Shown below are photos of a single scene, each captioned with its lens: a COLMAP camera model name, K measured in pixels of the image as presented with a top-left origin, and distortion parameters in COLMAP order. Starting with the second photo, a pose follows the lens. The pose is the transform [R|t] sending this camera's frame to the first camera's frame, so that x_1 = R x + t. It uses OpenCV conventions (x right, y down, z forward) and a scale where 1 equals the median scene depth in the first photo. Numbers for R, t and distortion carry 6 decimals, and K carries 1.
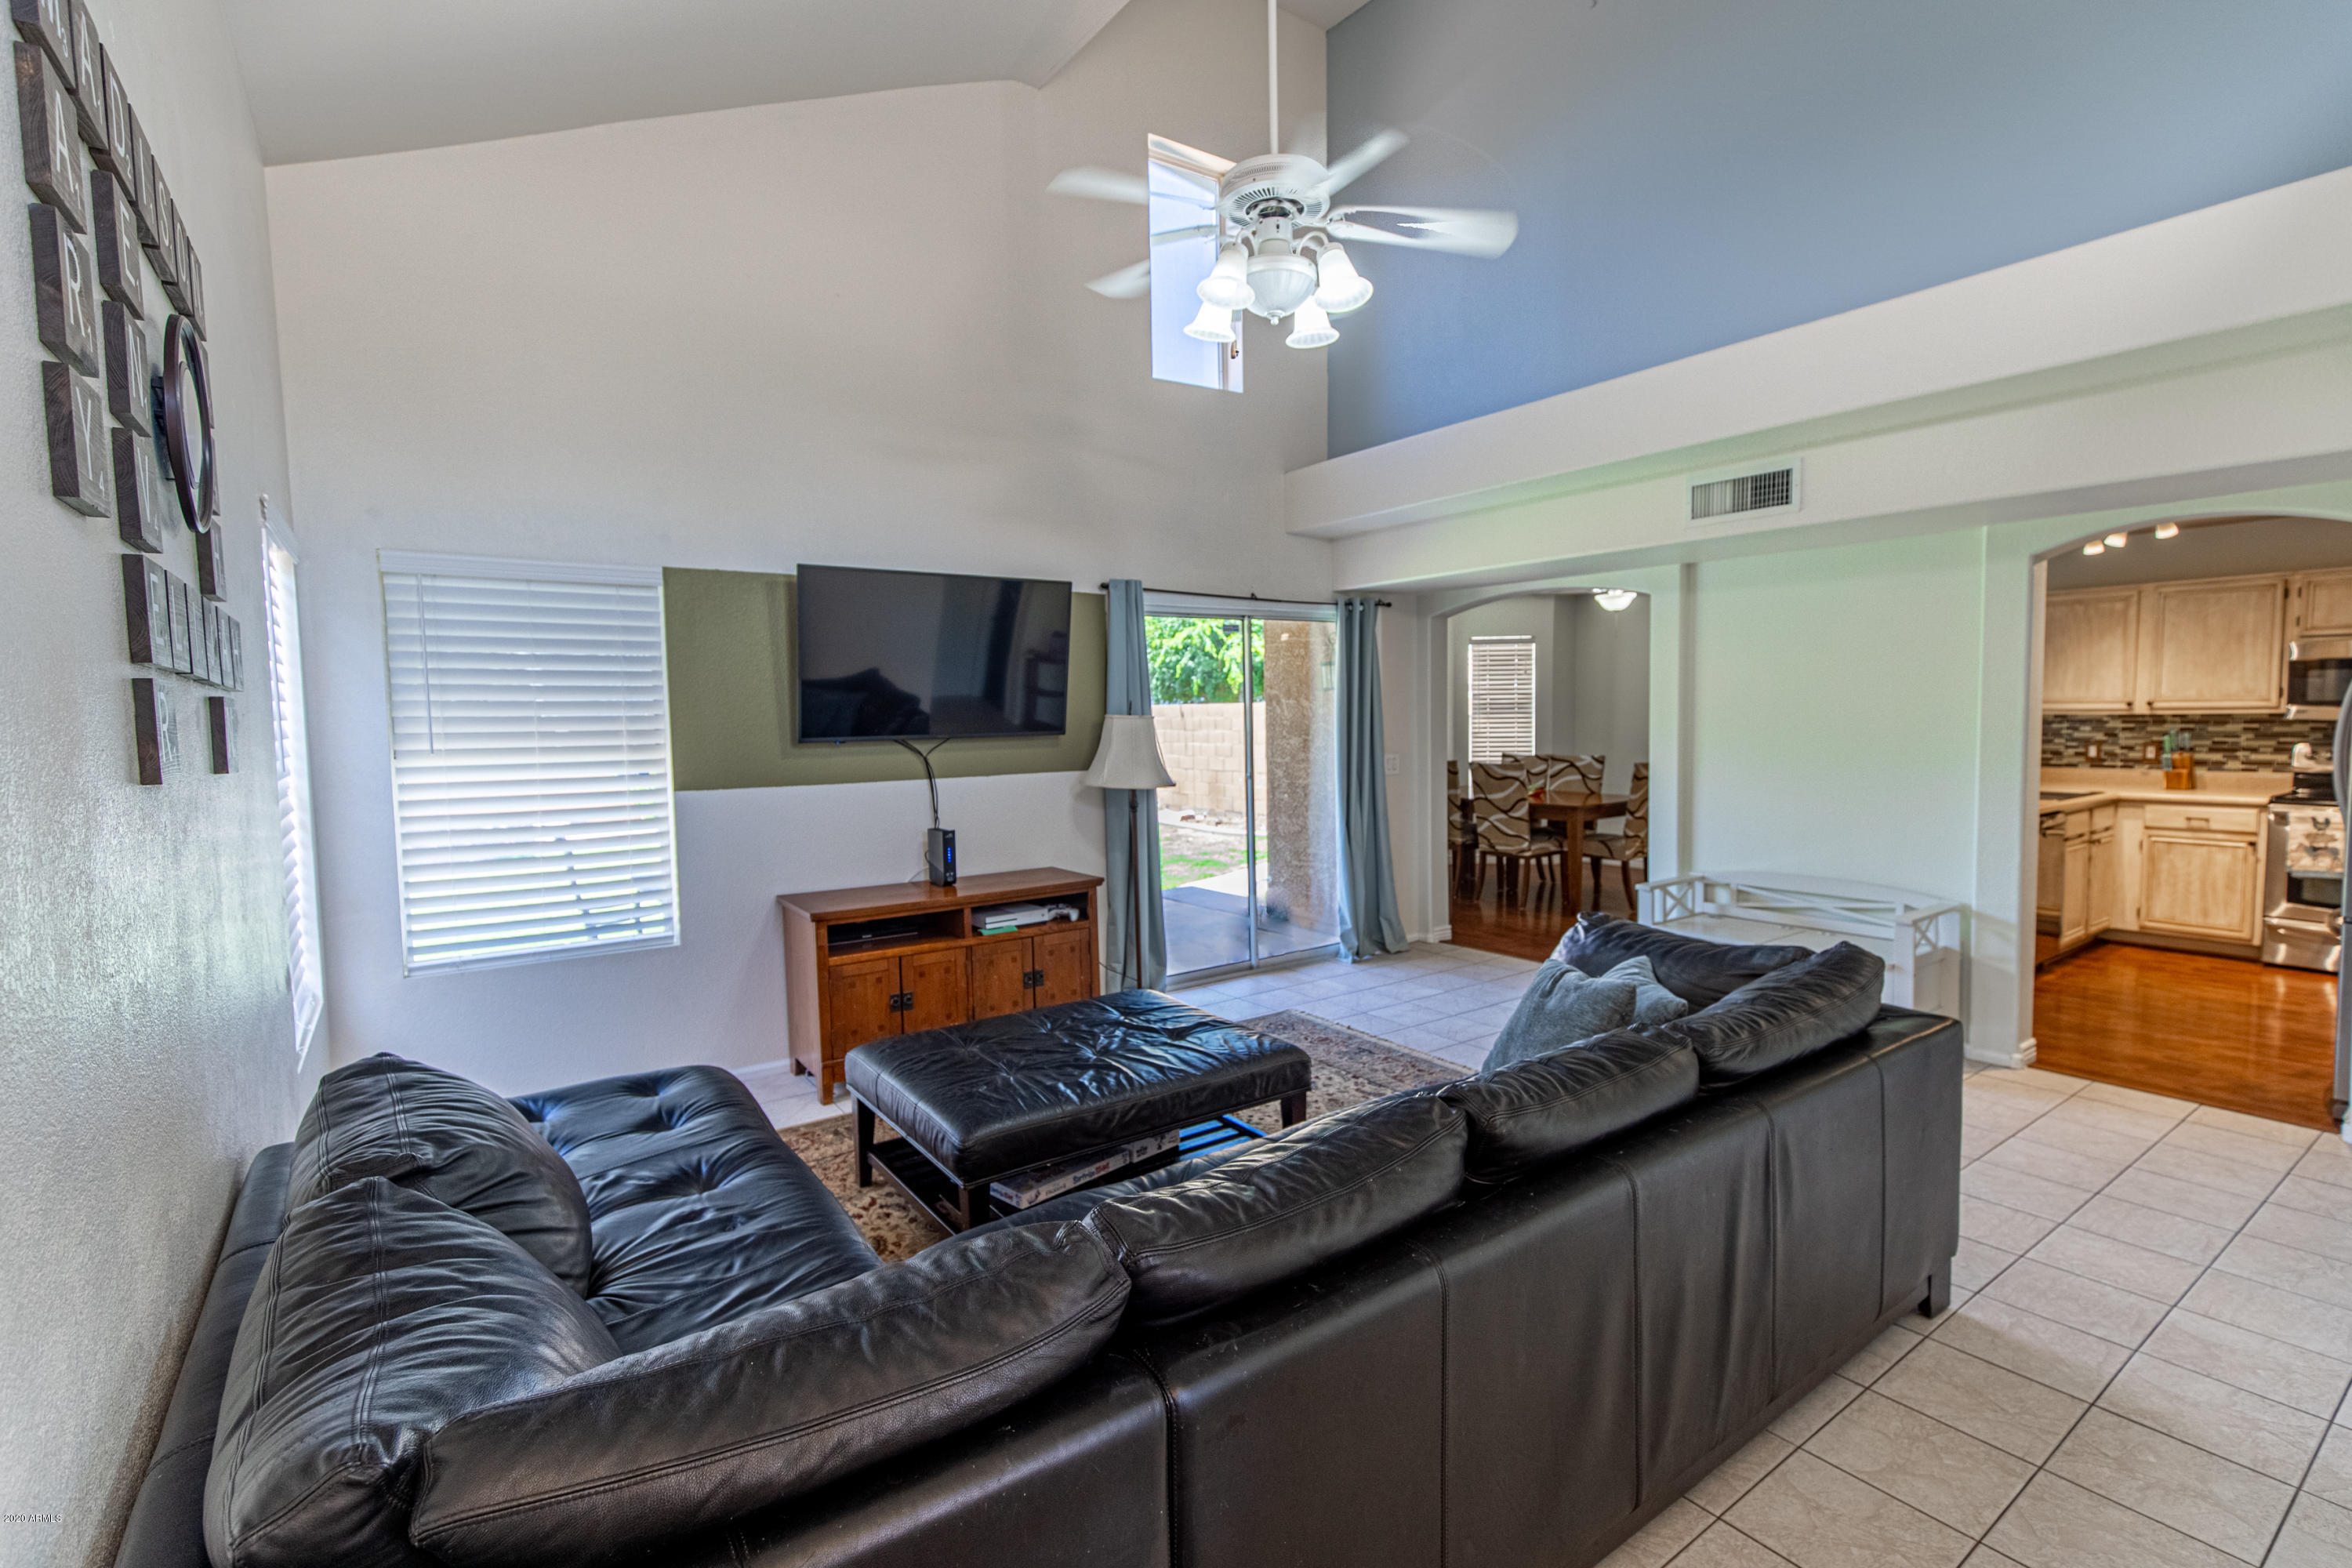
lens RADIAL K [[1048.6, 0, 1219.1], [0, 1048.6, 778.1], [0, 0, 1]] dist [0.016180, -0.004993]
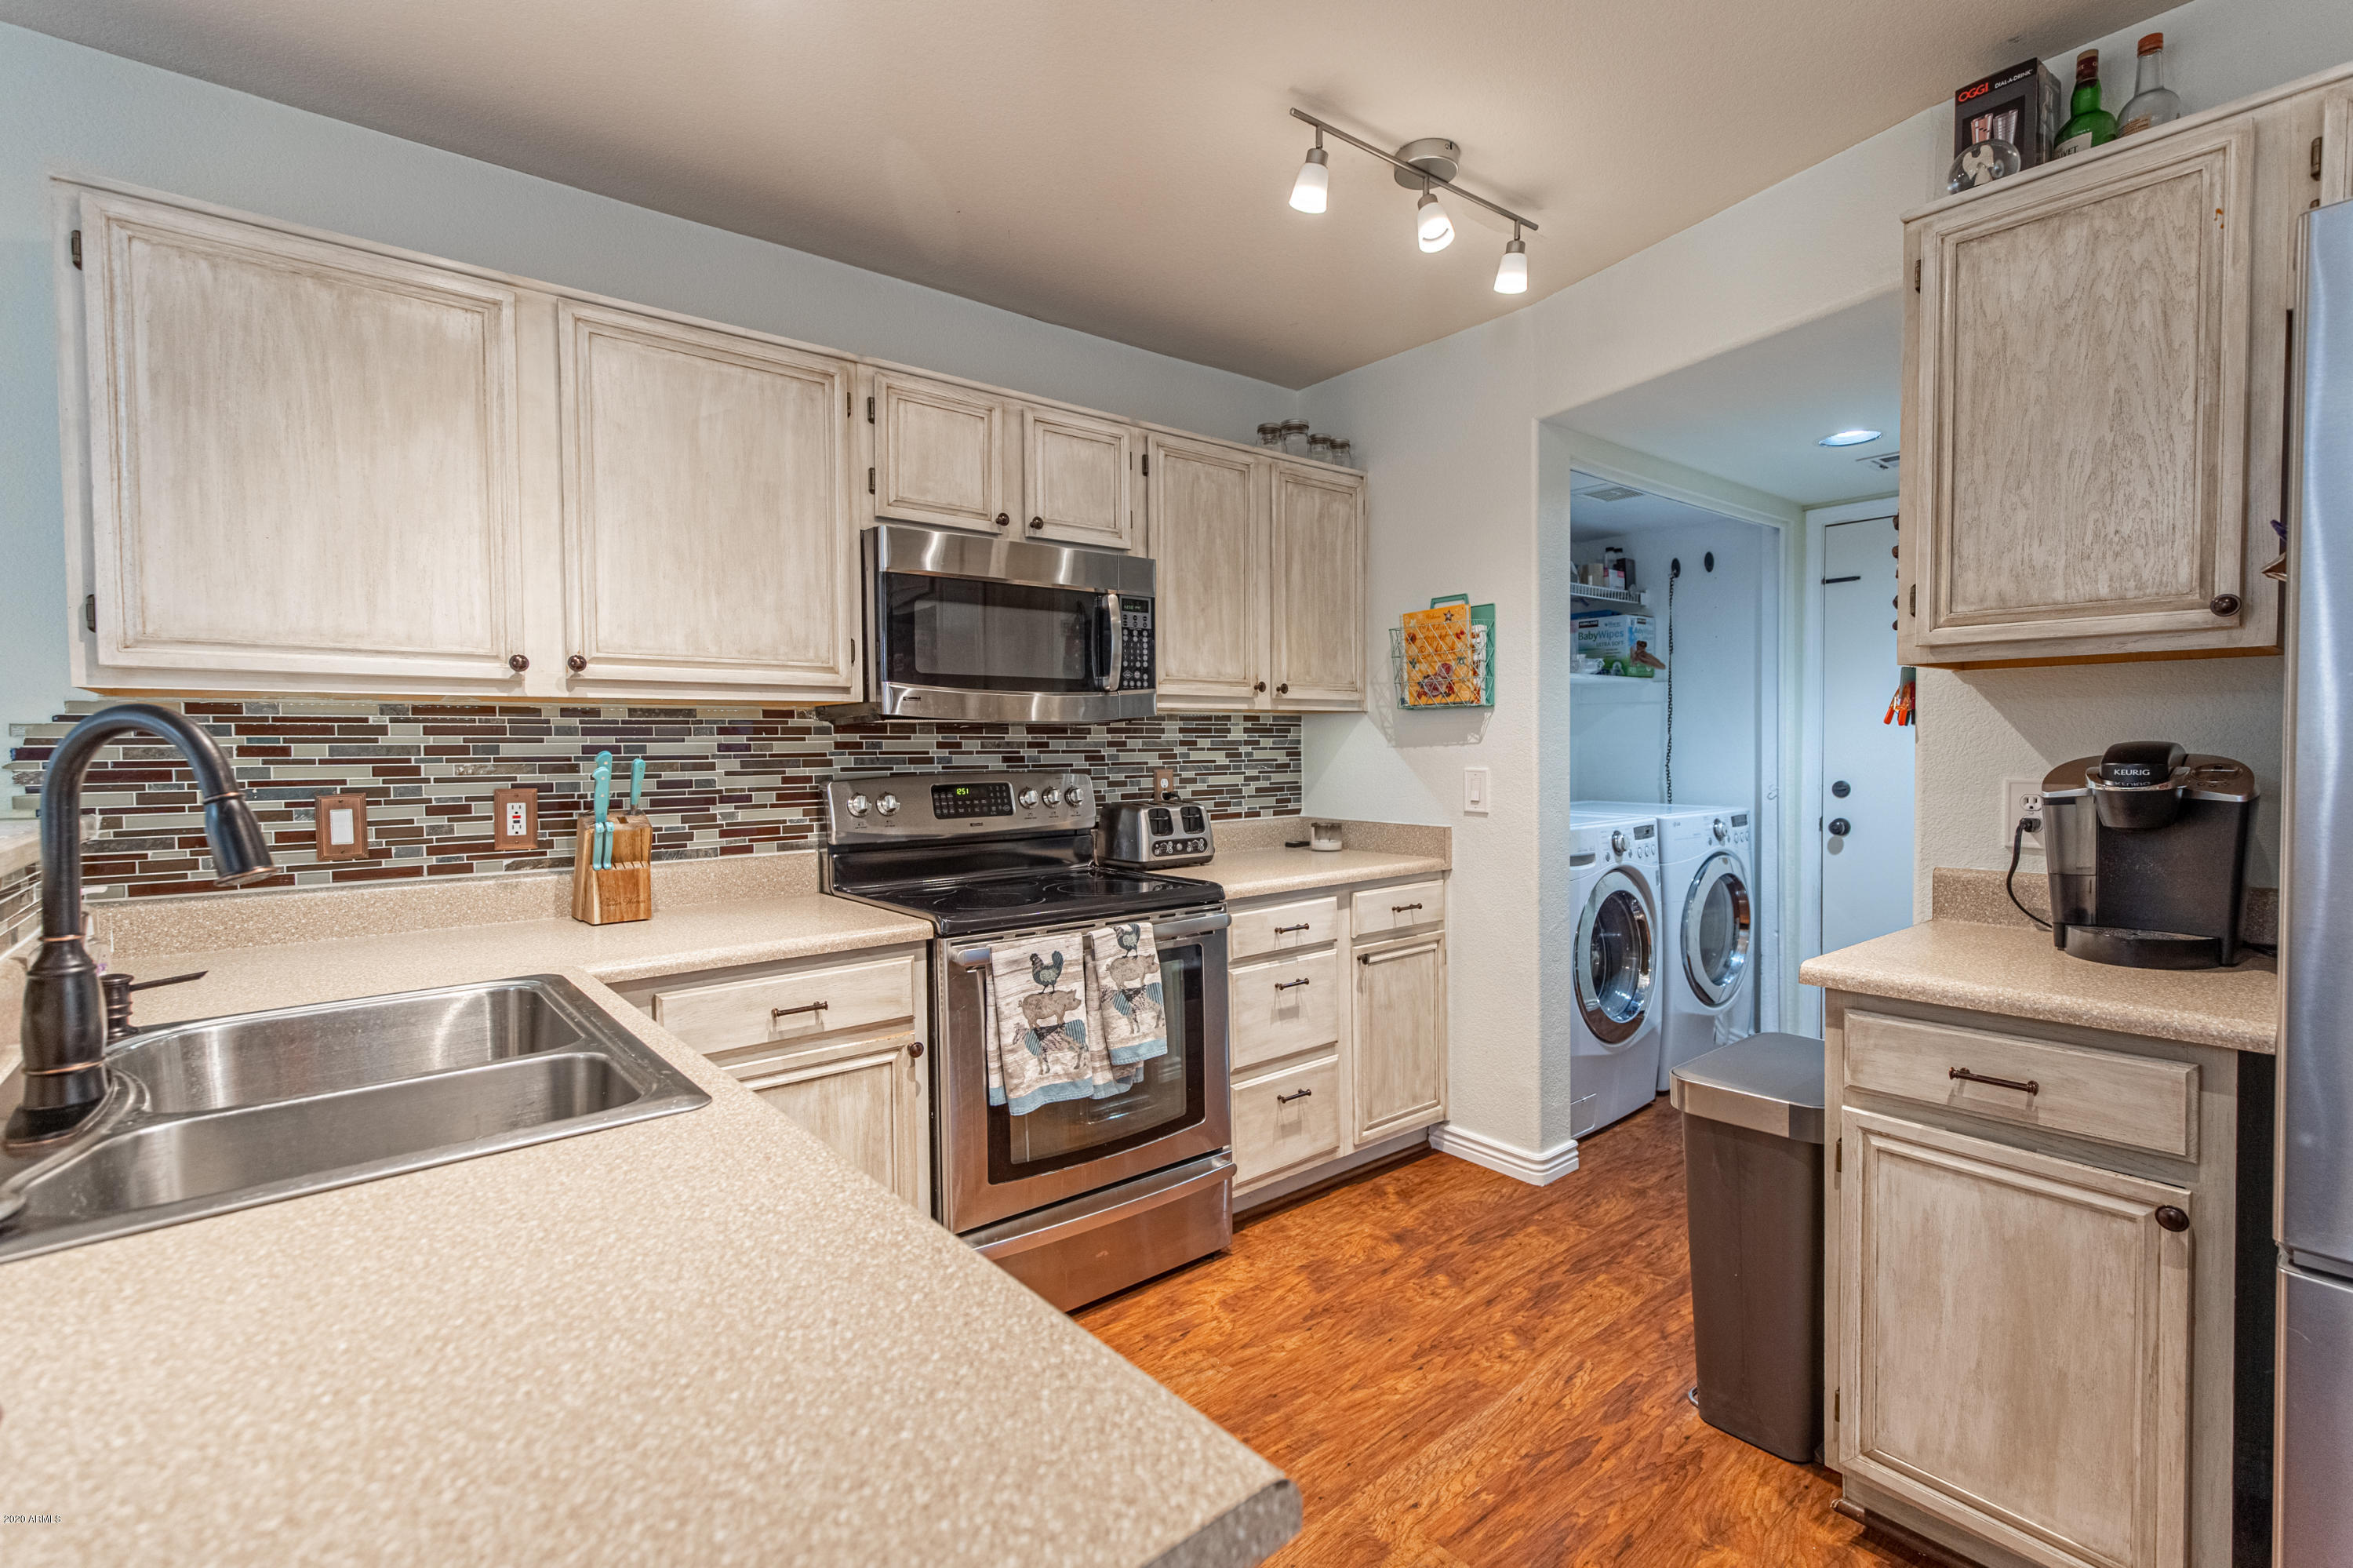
lens RADIAL K [[1049.1, 0, 1167.6], [0, 1049.1, 782.1], [0, 0, 1]] dist [0.016180, -0.004993]
pose [[-0.053007, -0.015599, 0.998472, 0.557865], [0.075882, 0.996924, 0.019604, -0.028299], [-0.995707, 0.076805, -0.051660, 0.847581]]
